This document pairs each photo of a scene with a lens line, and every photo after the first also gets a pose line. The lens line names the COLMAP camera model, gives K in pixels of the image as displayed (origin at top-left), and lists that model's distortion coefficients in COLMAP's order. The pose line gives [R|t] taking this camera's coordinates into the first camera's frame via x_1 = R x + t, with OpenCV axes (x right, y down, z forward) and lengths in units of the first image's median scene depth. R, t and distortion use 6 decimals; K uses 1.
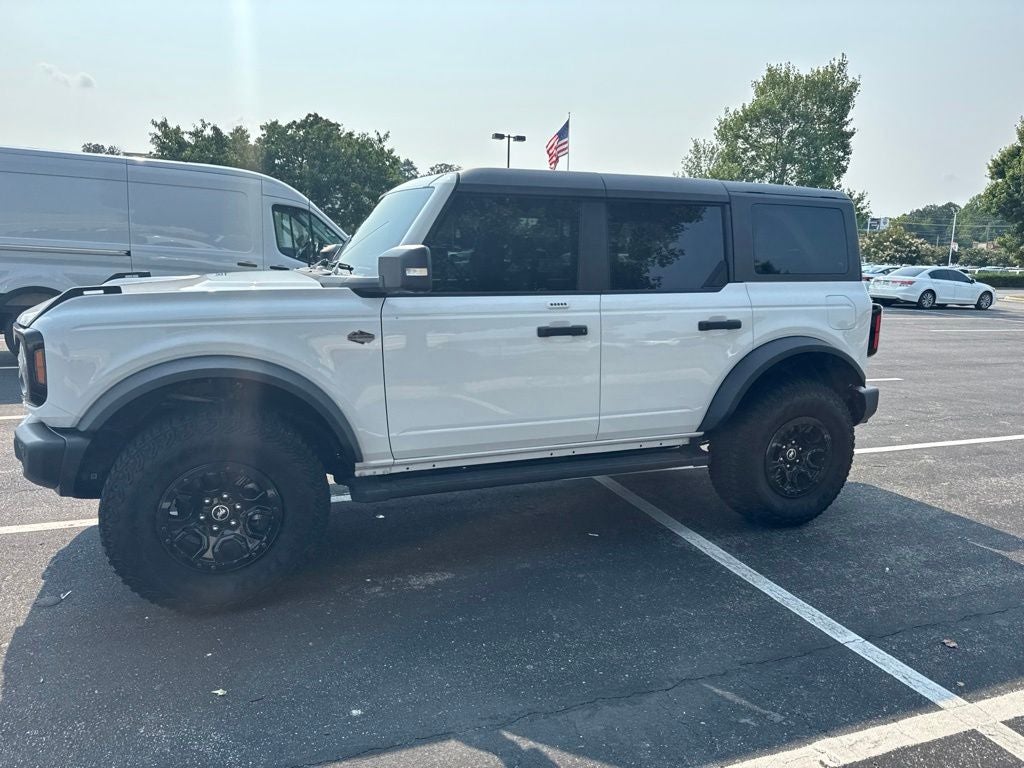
lens RADIAL K [[729.3, 0, 512.0], [0, 729.3, 384.0], [0, 0, 1]] dist [0.048484, -0.065723]
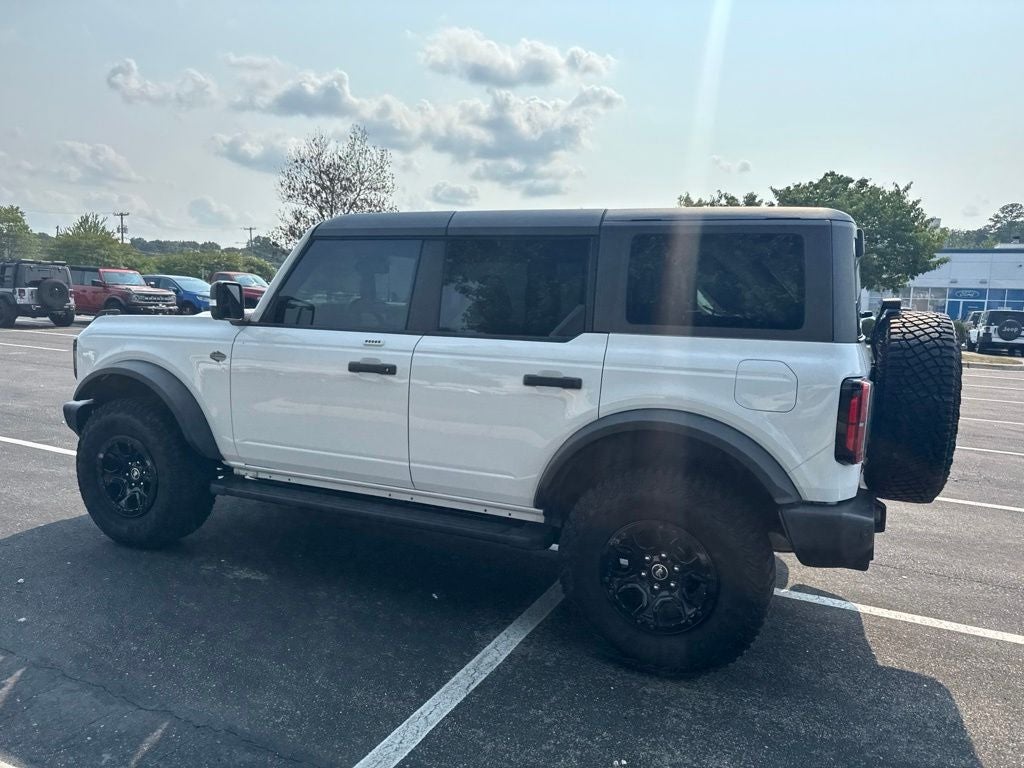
lens RADIAL K [[729.3, 0, 512.0], [0, 729.3, 384.0], [0, 0, 1]] dist [0.048484, -0.065723]
pose [[0.694853, 0.089015, -0.713621, 0.825938], [-0.151455, 0.988168, -0.024210, -0.050798], [0.703022, 0.124904, 0.700113, 0.394348]]
